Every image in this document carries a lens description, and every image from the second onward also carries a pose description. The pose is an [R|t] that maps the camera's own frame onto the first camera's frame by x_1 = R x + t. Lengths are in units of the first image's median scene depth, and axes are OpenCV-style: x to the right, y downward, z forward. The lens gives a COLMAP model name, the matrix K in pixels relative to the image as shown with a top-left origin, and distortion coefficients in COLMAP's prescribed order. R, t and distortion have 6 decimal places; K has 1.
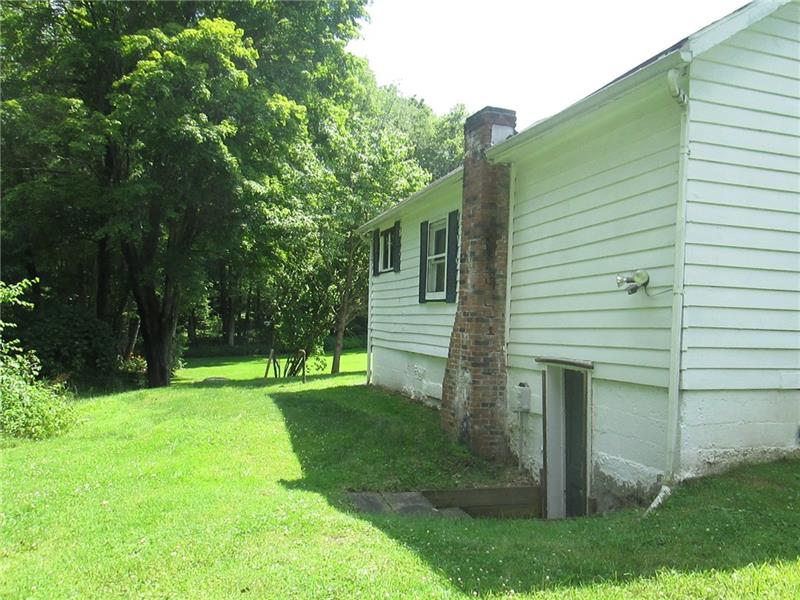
lens RADIAL K [[674.8, 0, 396.5], [0, 674.8, 305.5], [0, 0, 1]] dist [-0.045630, 0.024557]
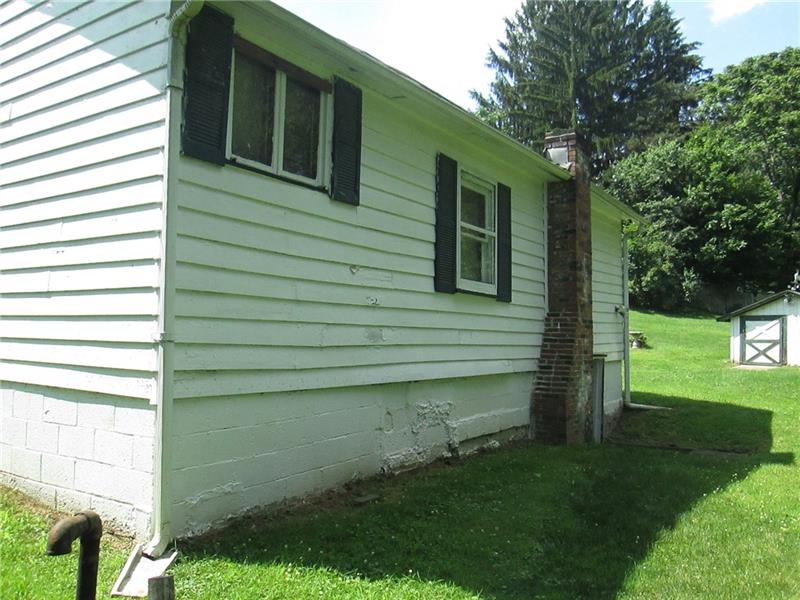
lens RADIAL K [[671.3, 0, 400.0], [0, 671.3, 300.0], [0, 0, 1]] dist [-0.034167, 0.016154]
pose [[-0.630935, -0.002459, 0.775832, -0.401903], [-0.055150, 0.997607, -0.041688, 0.030148], [-0.773873, -0.069090, -0.629561, 1.432730]]
